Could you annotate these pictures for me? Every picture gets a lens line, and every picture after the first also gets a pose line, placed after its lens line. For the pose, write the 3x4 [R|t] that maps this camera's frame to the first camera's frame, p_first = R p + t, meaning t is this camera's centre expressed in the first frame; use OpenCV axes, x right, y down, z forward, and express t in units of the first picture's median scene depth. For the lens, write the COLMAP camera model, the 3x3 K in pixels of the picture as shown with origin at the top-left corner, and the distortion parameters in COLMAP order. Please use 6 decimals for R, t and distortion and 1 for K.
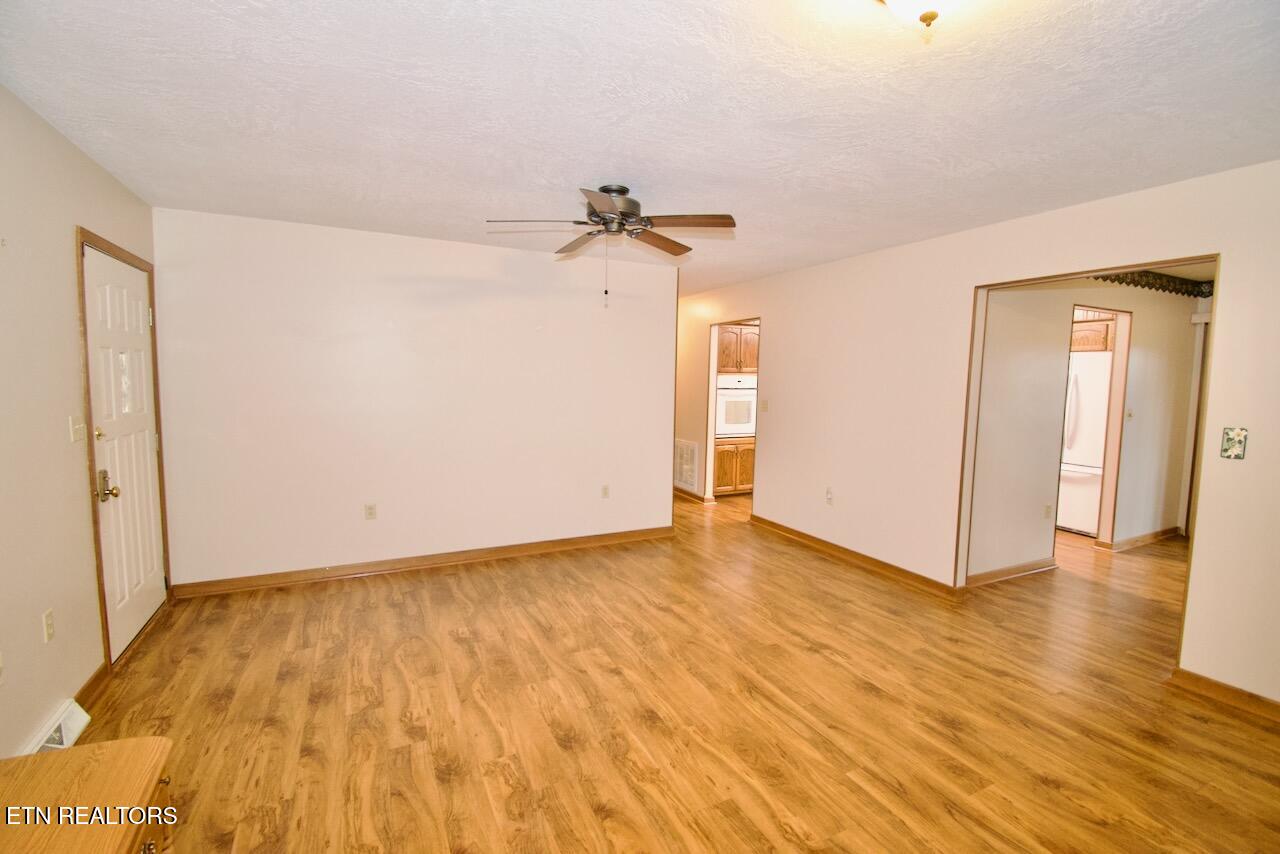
lens RADIAL K [[561.5, 0, 642.8], [0, 561.5, 425.6], [0, 0, 1]] dist [0.022771, -0.027040]
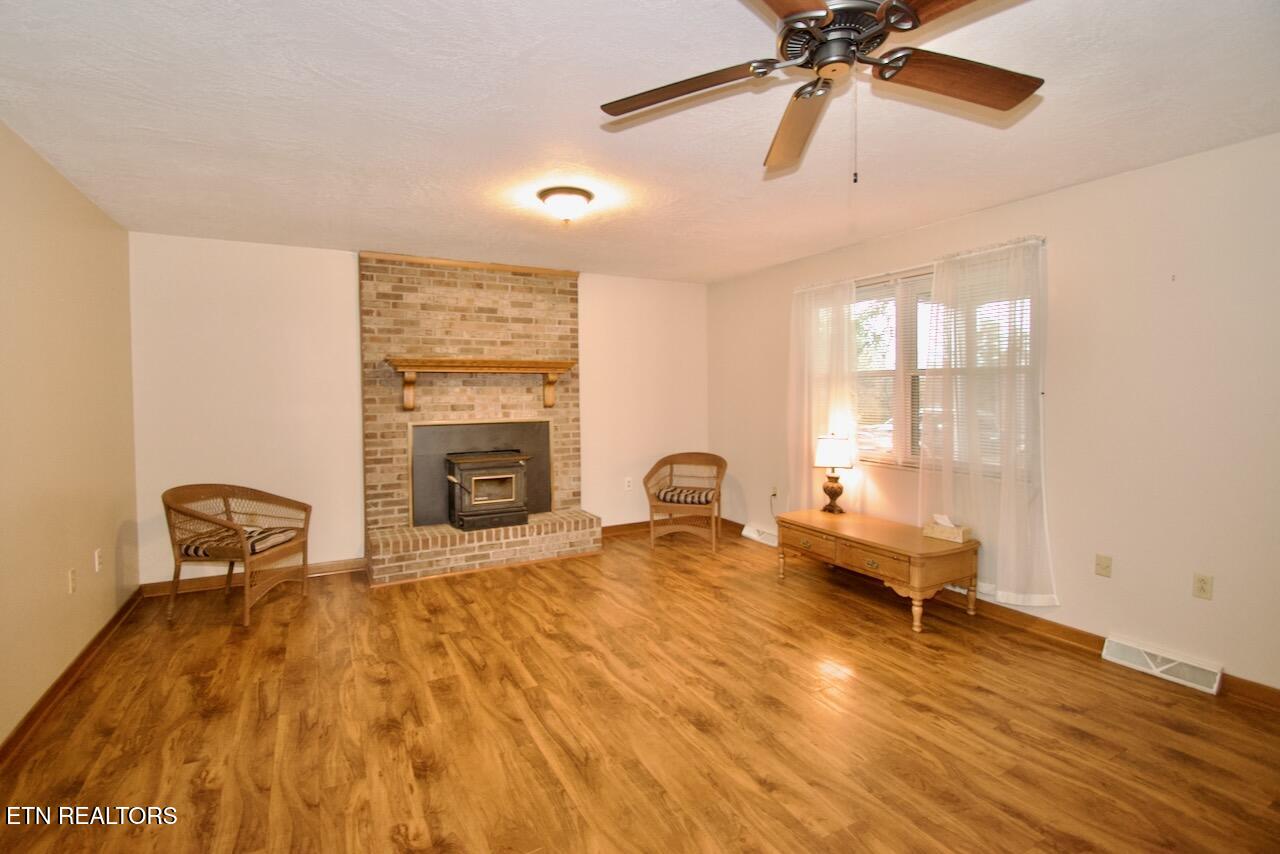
lens RADIAL K [[584.7, 0, 619.1], [0, 584.7, 408.2], [0, 0, 1]] dist [0.026533, -0.030336]
pose [[-0.999835, -0.010342, -0.014933, 0.165723], [-0.011983, 0.993373, 0.114308, -0.120191], [0.013652, 0.114468, -0.993333, 1.812434]]
